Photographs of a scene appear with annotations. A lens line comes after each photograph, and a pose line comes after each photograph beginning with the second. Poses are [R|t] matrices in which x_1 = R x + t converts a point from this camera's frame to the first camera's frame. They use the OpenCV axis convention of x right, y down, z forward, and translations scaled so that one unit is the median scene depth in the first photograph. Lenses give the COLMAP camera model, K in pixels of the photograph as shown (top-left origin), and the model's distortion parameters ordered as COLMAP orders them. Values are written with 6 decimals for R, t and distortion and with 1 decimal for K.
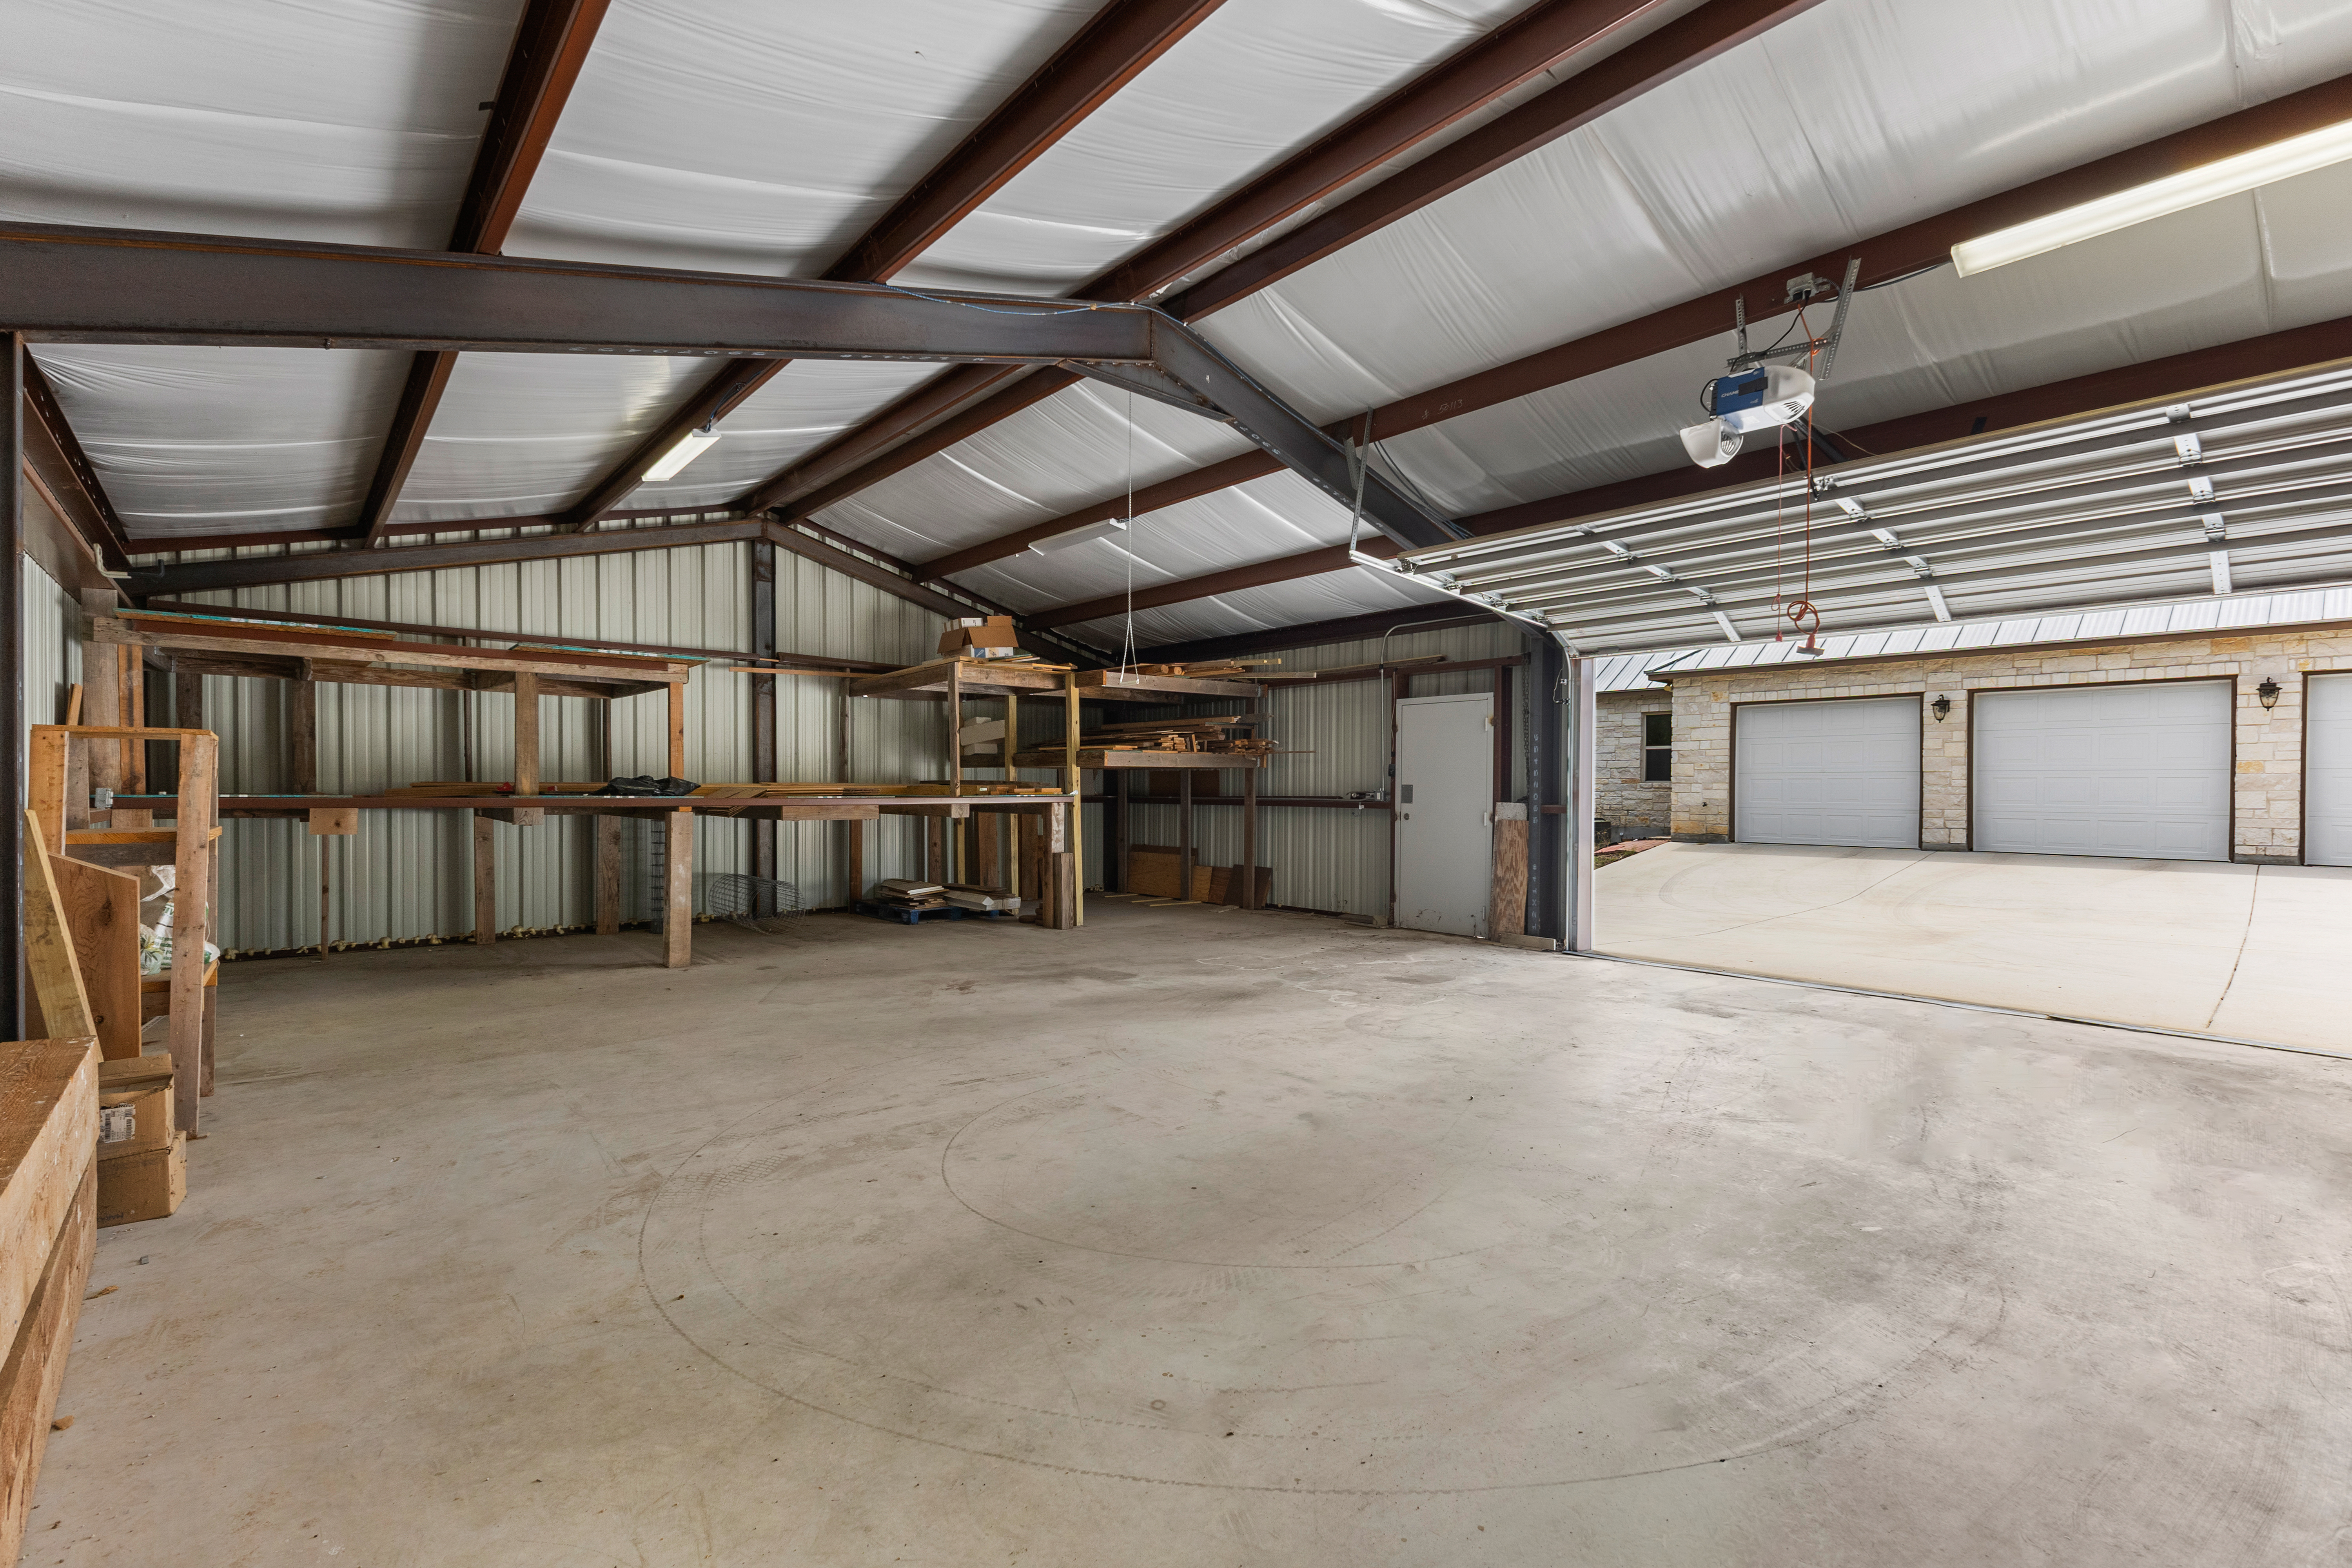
lens RADIAL K [[1011.1, 0, 1176.0], [0, 1011.1, 784.0], [0, 0, 1]] dist [-0.012967, -0.000637]
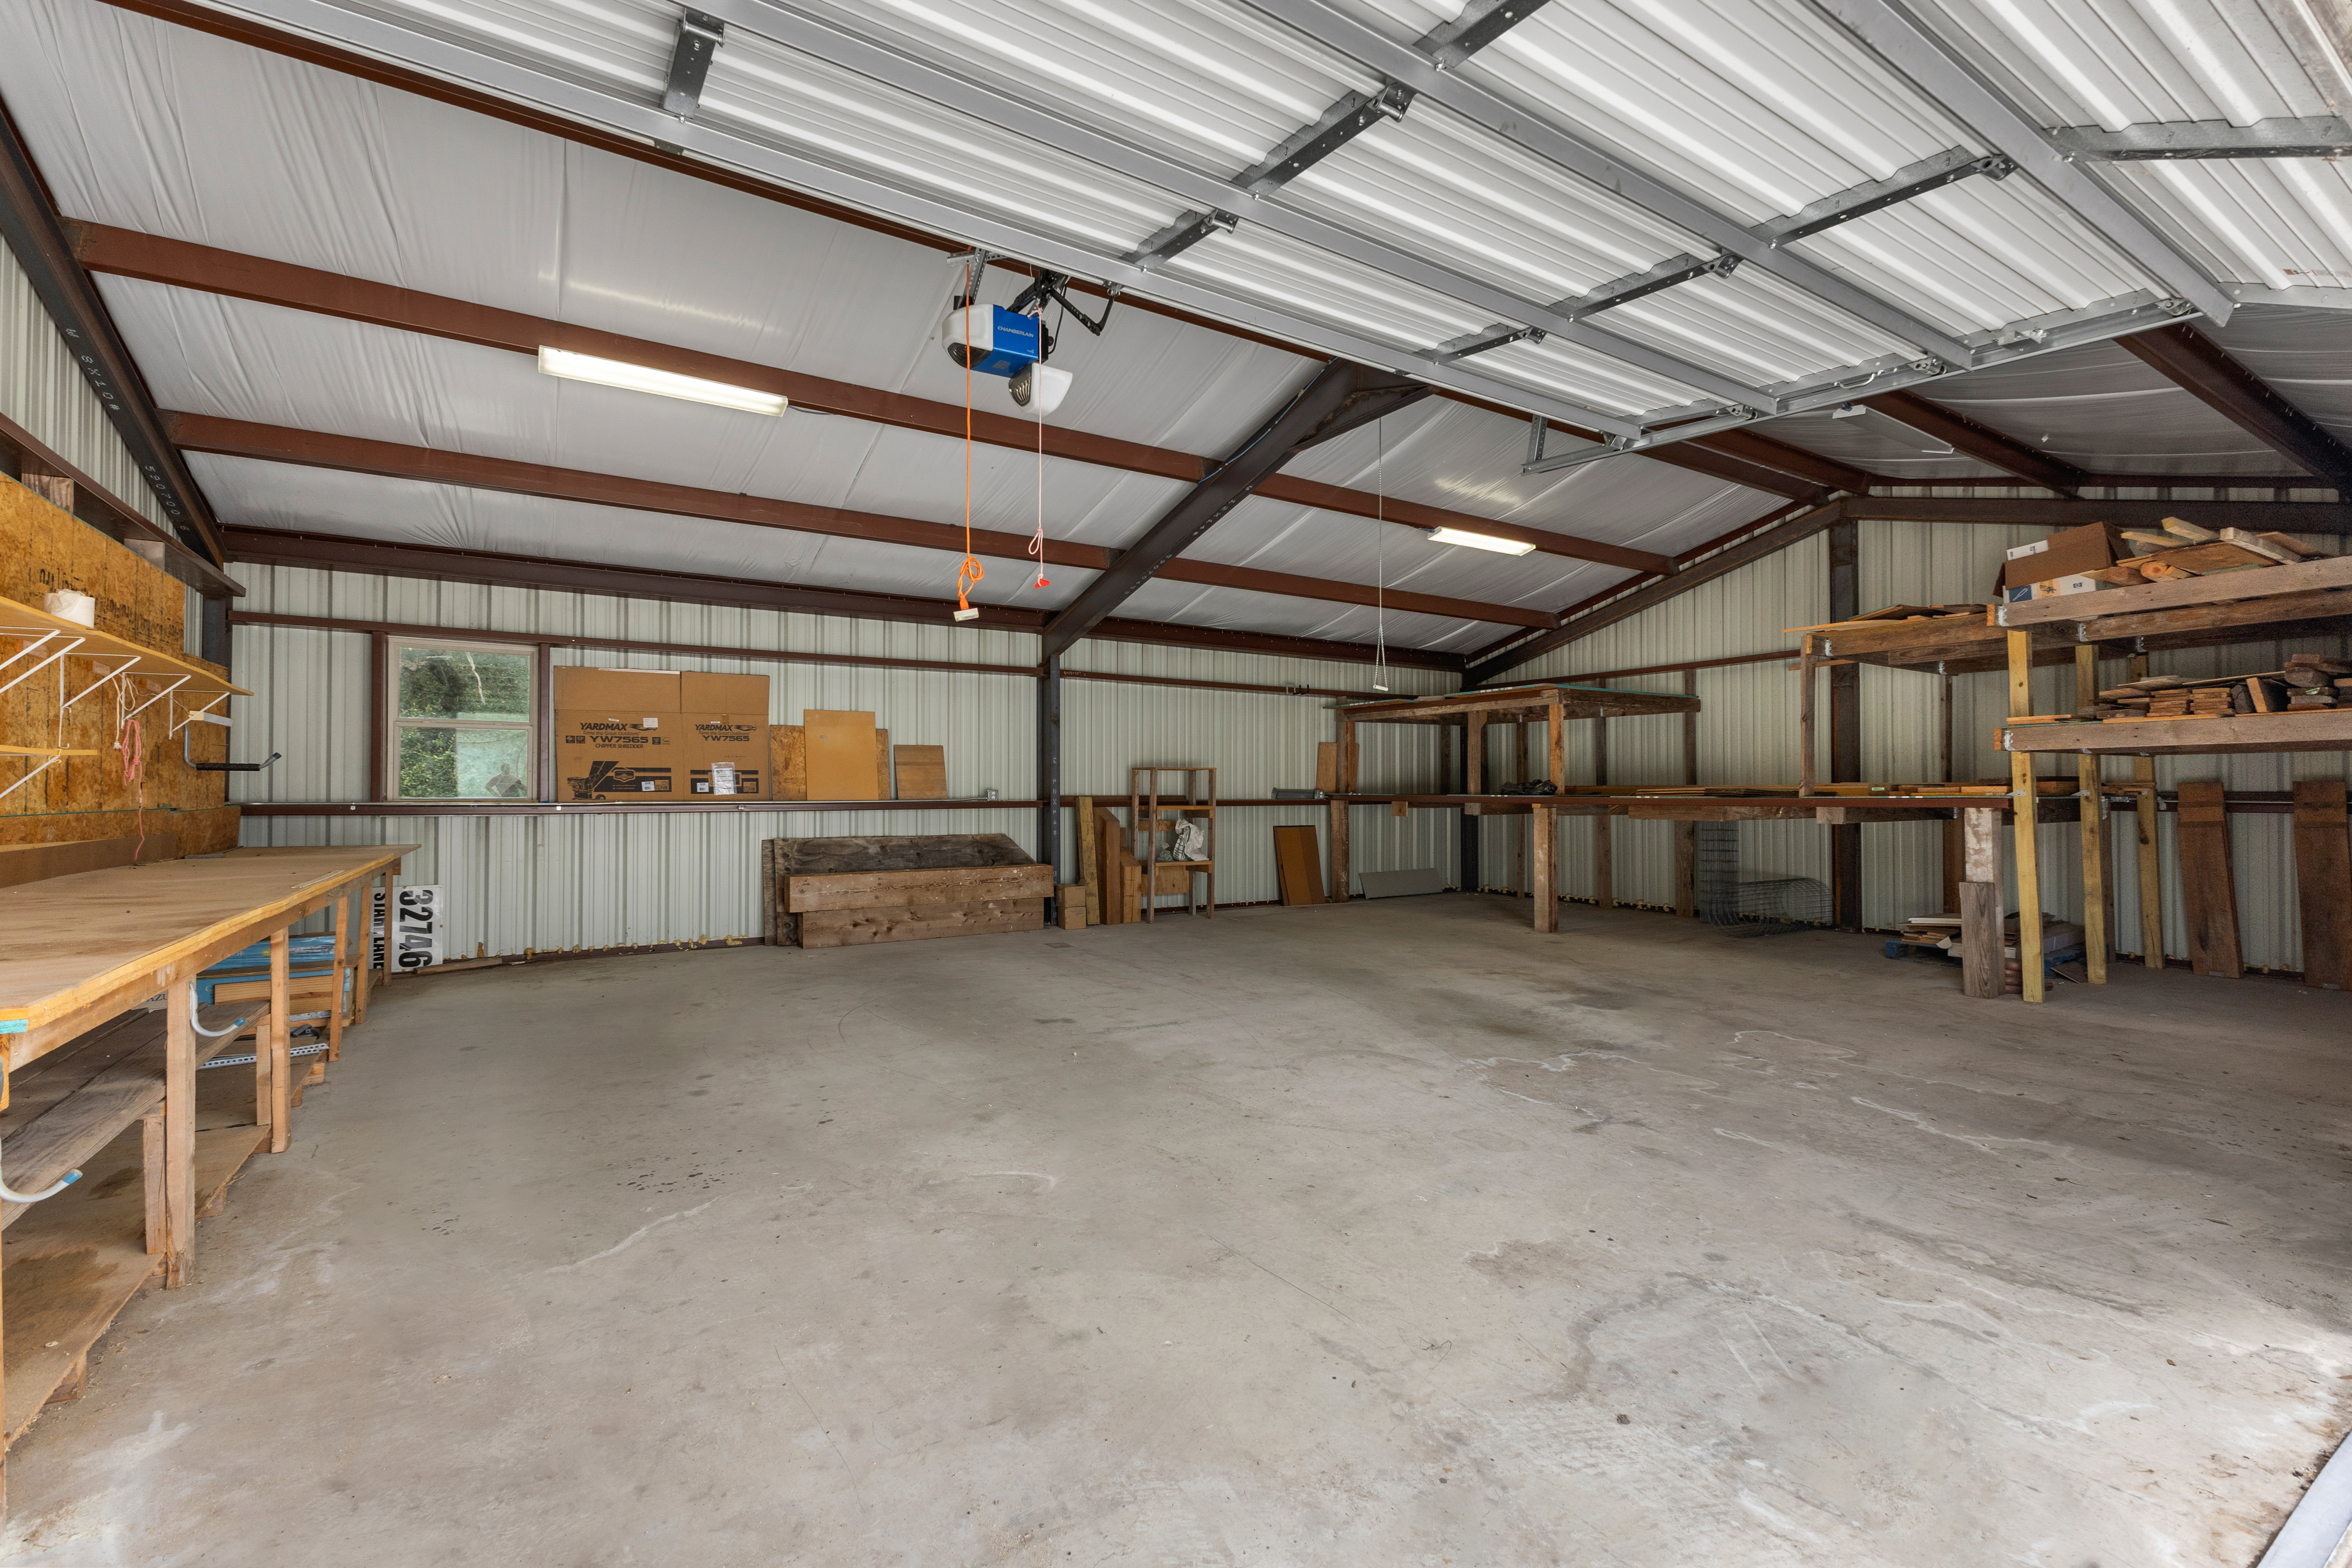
lens RADIAL K [[1011.1, 0, 1176.0], [0, 1011.1, 784.0], [0, 0, 1]] dist [-0.012967, -0.000637]
pose [[-0.174896, -0.008706, -0.984548, 0.694579], [0.005563, 0.999936, -0.009830, 0.006463], [0.984571, -0.007196, -0.174836, 0.641517]]
